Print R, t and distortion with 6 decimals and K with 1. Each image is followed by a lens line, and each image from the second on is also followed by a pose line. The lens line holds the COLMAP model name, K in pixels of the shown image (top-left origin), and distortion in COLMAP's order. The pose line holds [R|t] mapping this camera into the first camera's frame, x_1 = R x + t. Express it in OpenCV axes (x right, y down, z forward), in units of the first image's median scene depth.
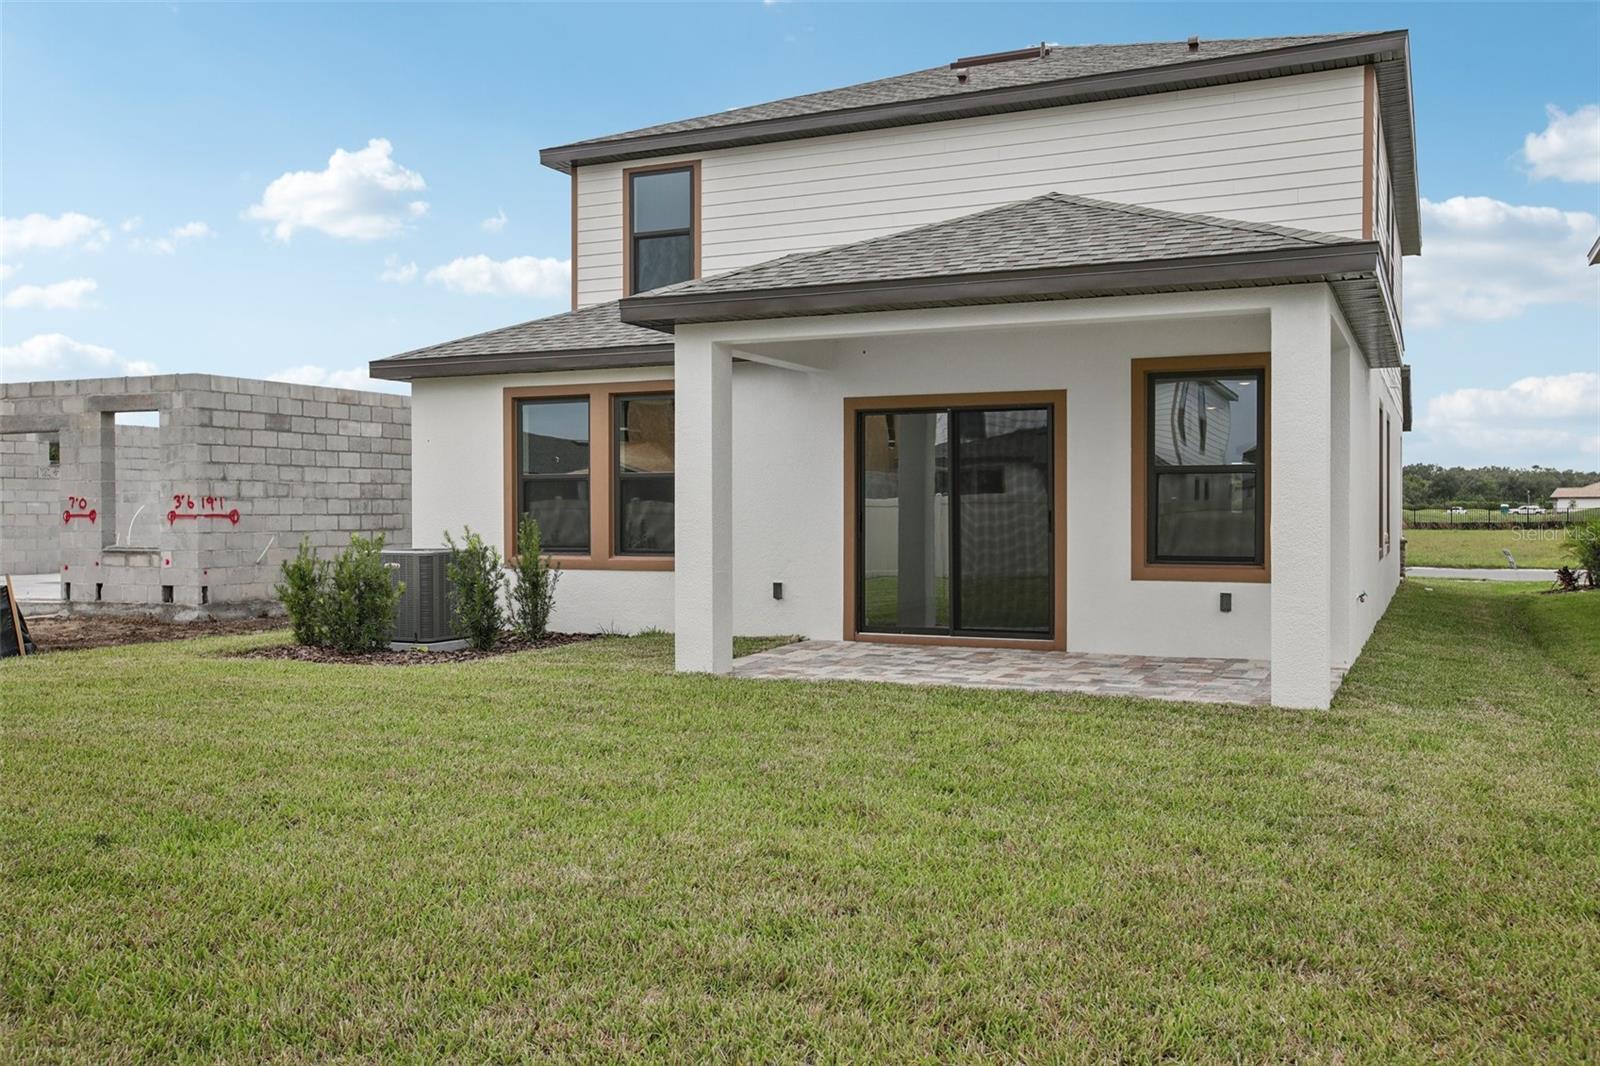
lens RADIAL K [[1429.9, 0, 798.2], [0, 1429.9, 507.1], [0, 0, 1]] dist [0.054801, -0.002219]
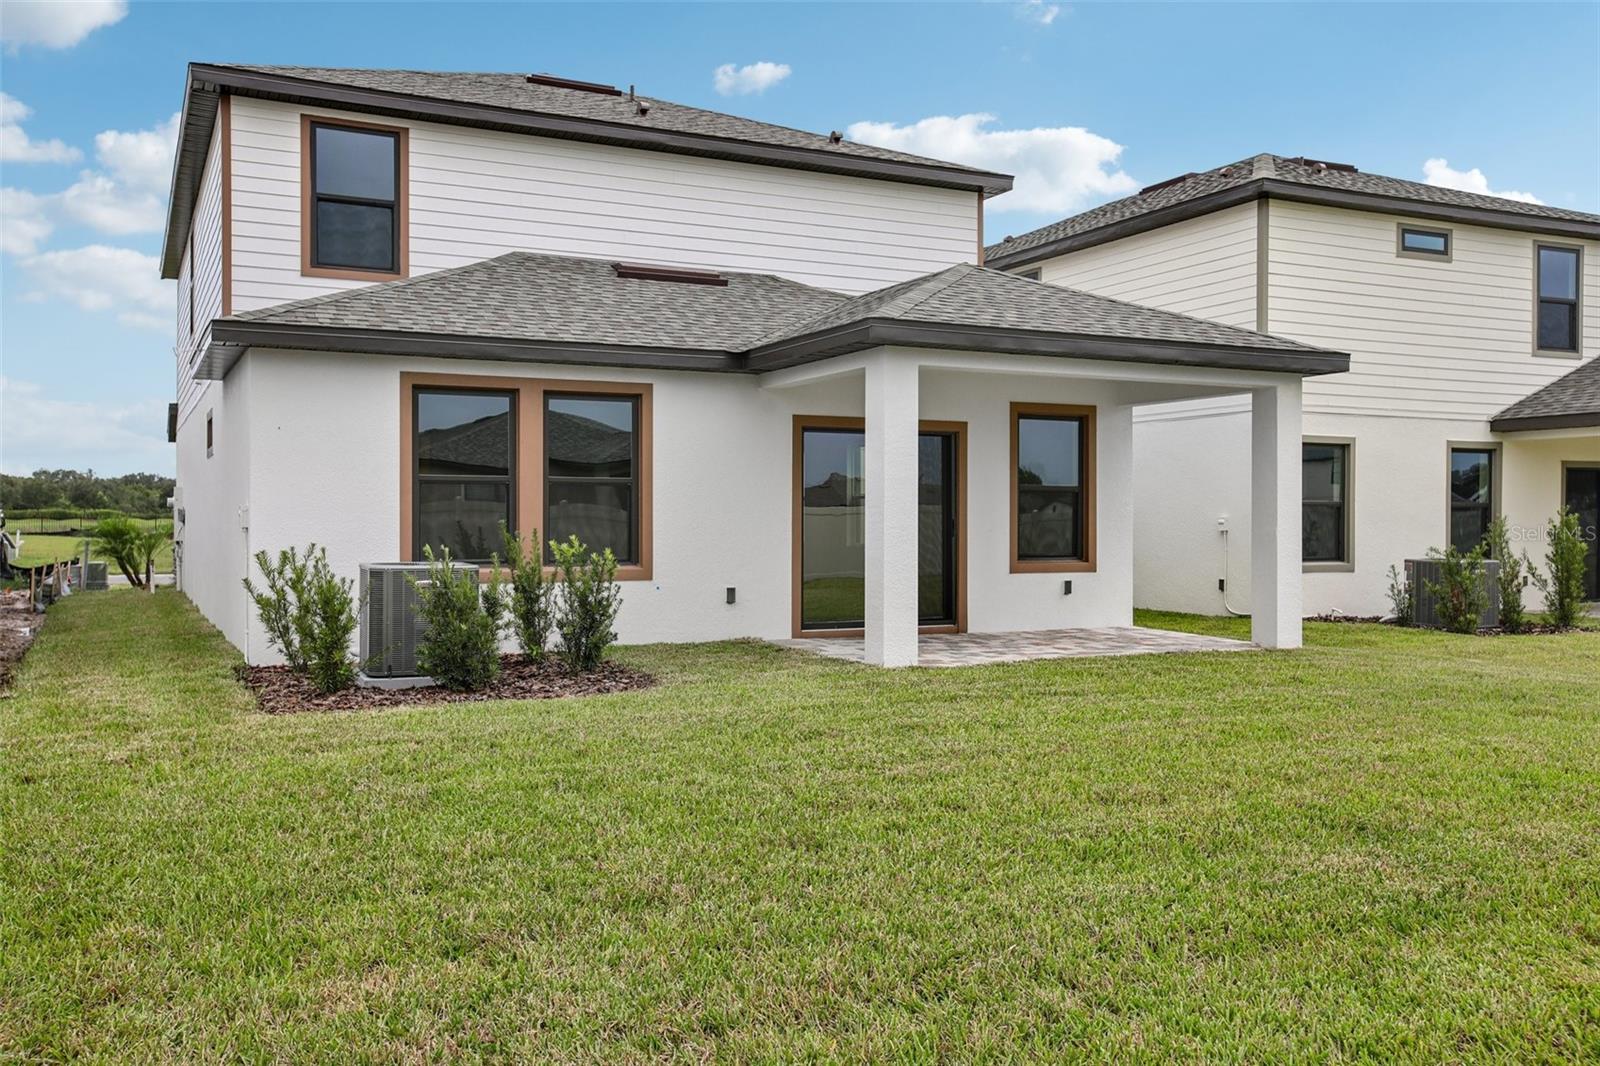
lens RADIAL K [[1346.6, 0, 800.0], [0, 1346.6, 533.0], [0, 0, 1]] dist [0.068228, 0.001474]
pose [[0.636783, -0.004710, 0.771028, -0.672302], [-0.005245, 0.999932, 0.010440, 0.002433], [-0.771025, -0.010692, 0.636715, 0.308257]]
